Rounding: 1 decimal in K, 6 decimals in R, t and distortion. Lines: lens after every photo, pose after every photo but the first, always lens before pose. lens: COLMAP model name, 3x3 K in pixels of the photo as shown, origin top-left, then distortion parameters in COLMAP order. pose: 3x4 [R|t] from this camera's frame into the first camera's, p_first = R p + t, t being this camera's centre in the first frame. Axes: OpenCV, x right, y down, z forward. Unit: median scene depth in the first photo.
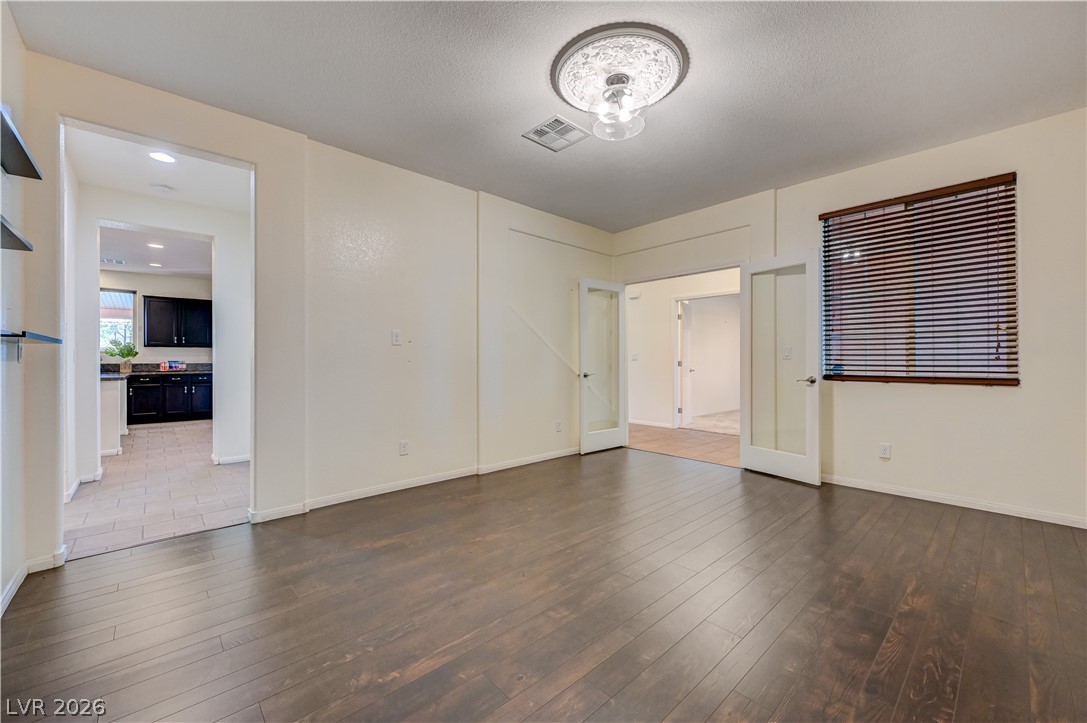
lens RADIAL K [[428.8, 0, 547.5], [0, 428.8, 360.0], [0, 0, 1]] dist [0.000437, -0.002287]
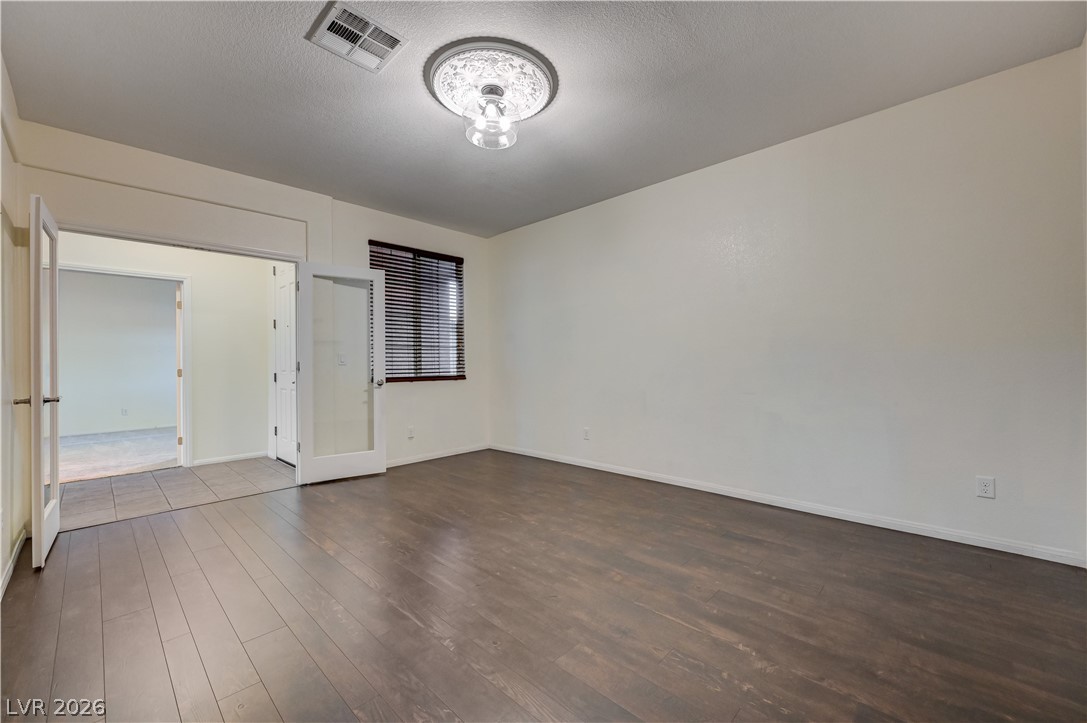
lens RADIAL K [[428.8, 0, 550.2], [0, 428.8, 359.1], [0, 0, 1]] dist [0.000437, -0.002287]
pose [[-0.062332, 0.012812, 0.997973, -0.958686], [0.011008, 0.999866, -0.012149, 0.004012], [-0.997995, 0.010228, -0.062464, 1.038547]]
